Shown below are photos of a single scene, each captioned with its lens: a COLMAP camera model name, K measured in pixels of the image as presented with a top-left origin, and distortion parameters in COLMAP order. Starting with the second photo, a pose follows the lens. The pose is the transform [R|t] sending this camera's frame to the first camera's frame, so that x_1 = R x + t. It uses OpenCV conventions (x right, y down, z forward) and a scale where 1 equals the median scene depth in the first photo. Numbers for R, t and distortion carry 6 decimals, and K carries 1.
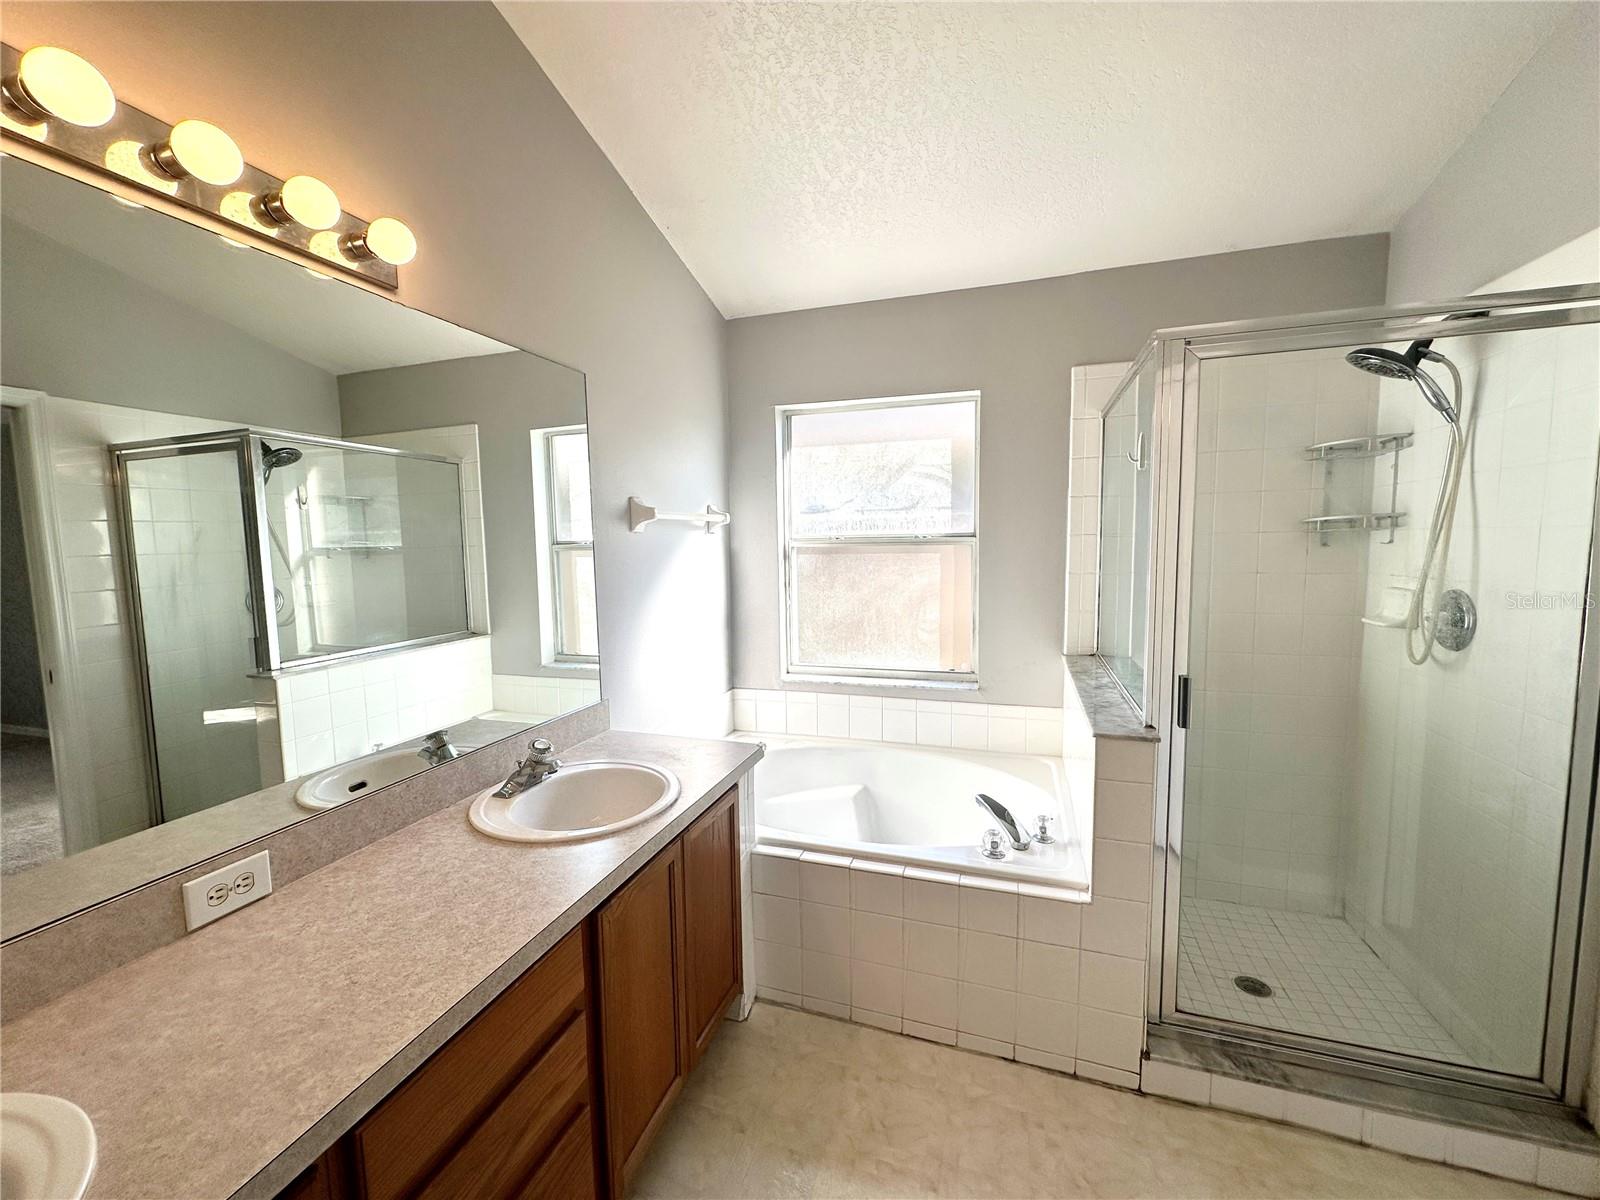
lens RADIAL K [[631.5, 0, 797.4], [0, 631.5, 604.0], [0, 0, 1]] dist [0.002344, 0.000271]
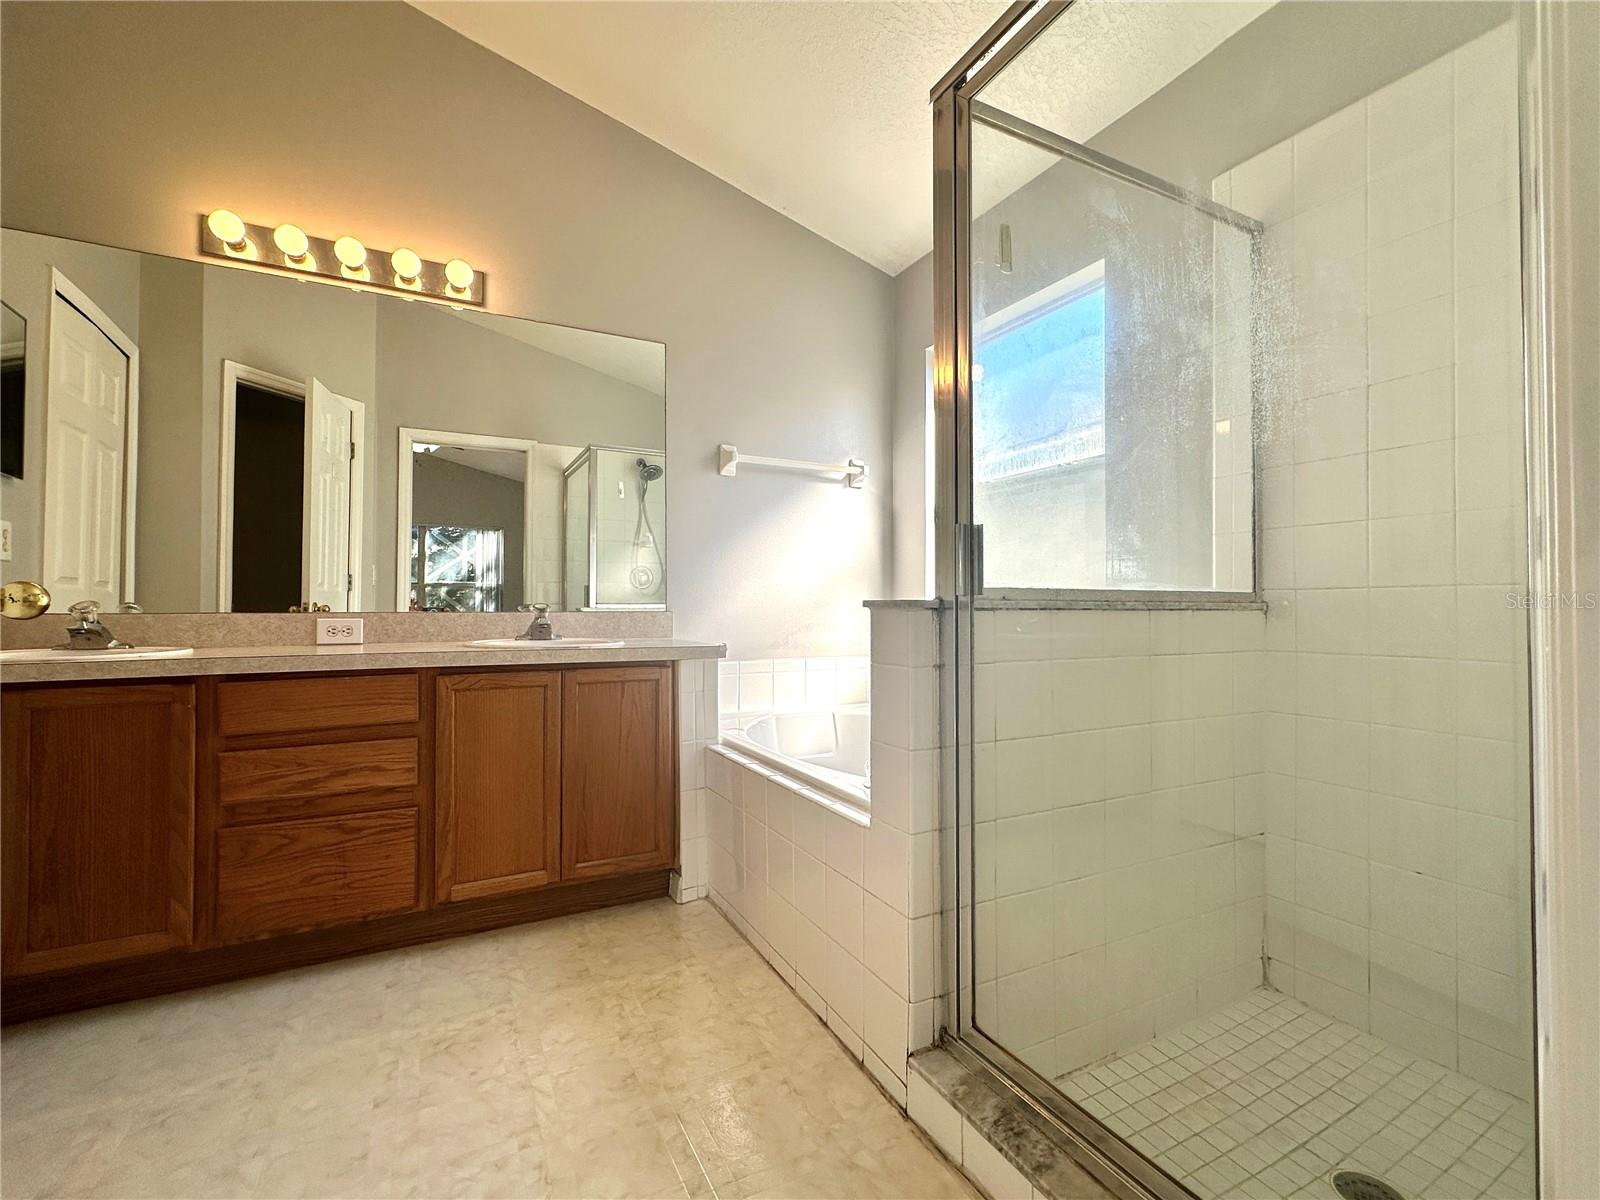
lens RADIAL K [[708.3, 0, 799.0], [0, 708.3, 594.4], [0, 0, 1]] dist [0.003063, 0.000344]
pose [[0.717955, 0.002630, -0.696084, 0.925684], [-0.077152, 0.994132, -0.075821, 0.236190], [0.691800, 0.108141, 0.713945, 0.256508]]
